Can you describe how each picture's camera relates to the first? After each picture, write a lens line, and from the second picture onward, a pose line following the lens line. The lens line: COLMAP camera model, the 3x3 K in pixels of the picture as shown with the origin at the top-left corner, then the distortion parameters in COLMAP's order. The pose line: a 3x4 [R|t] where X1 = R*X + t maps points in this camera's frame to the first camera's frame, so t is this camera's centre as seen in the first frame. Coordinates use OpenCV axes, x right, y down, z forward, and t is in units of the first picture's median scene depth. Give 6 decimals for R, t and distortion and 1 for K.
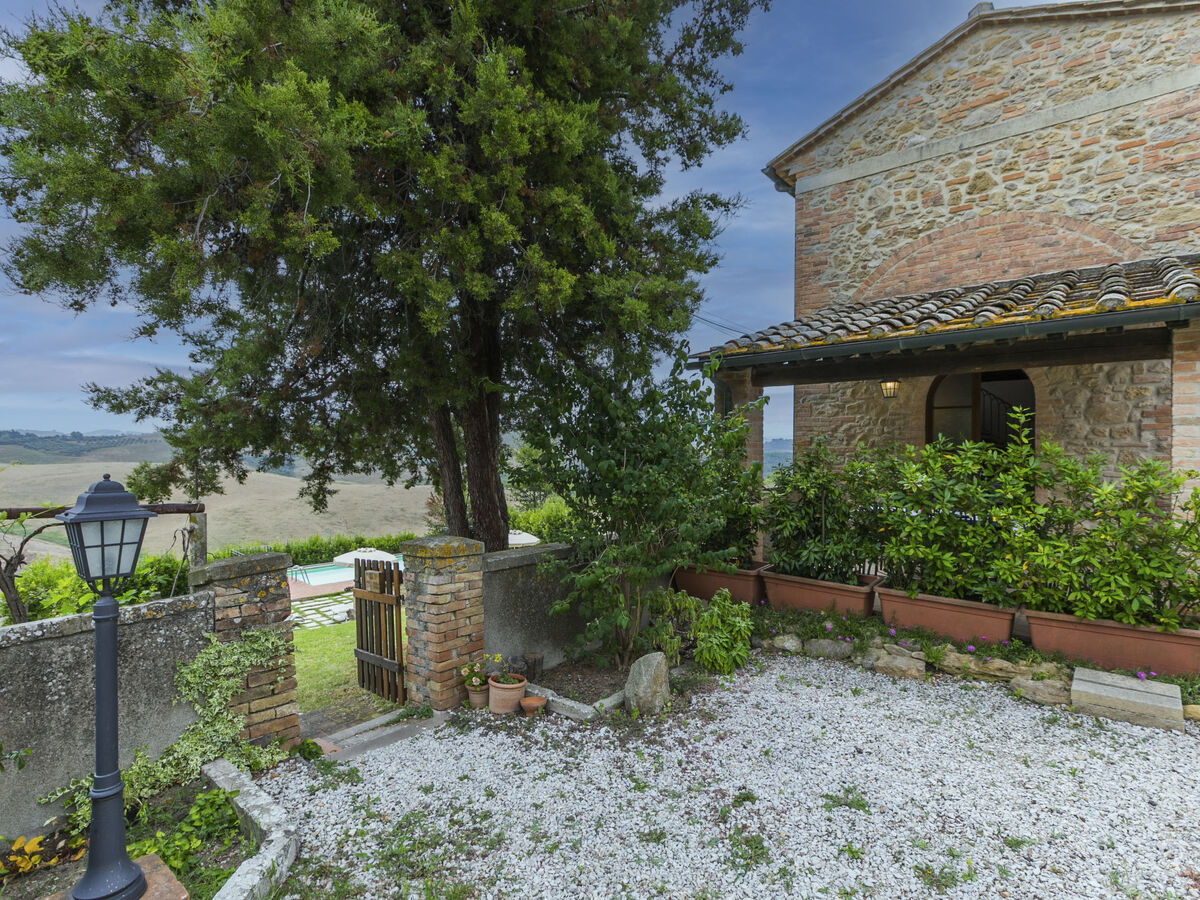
lens RADIAL K [[610.8, 0, 591.1], [0, 610.8, 450.6], [0, 0, 1]] dist [0.005328, -0.001222]
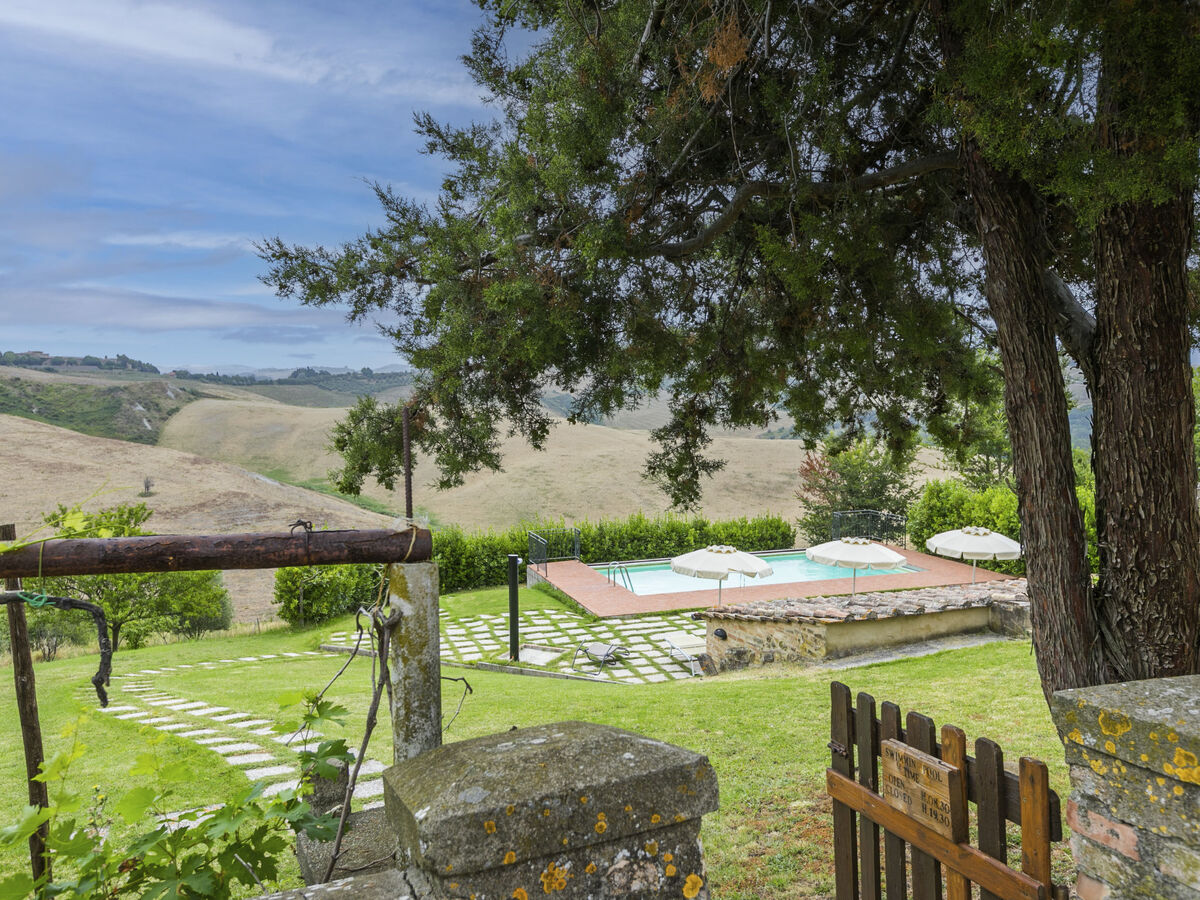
lens RADIAL K [[944.7, 0, 583.3], [0, 944.7, 456.4], [0, 0, 1]] dist [0.010253, -0.019133]
pose [[0.890168, 0.022050, -0.455099, -0.196219], [0.011804, 0.997377, 0.071413, 0.010190], [0.455480, -0.068942, 0.887573, 0.345462]]
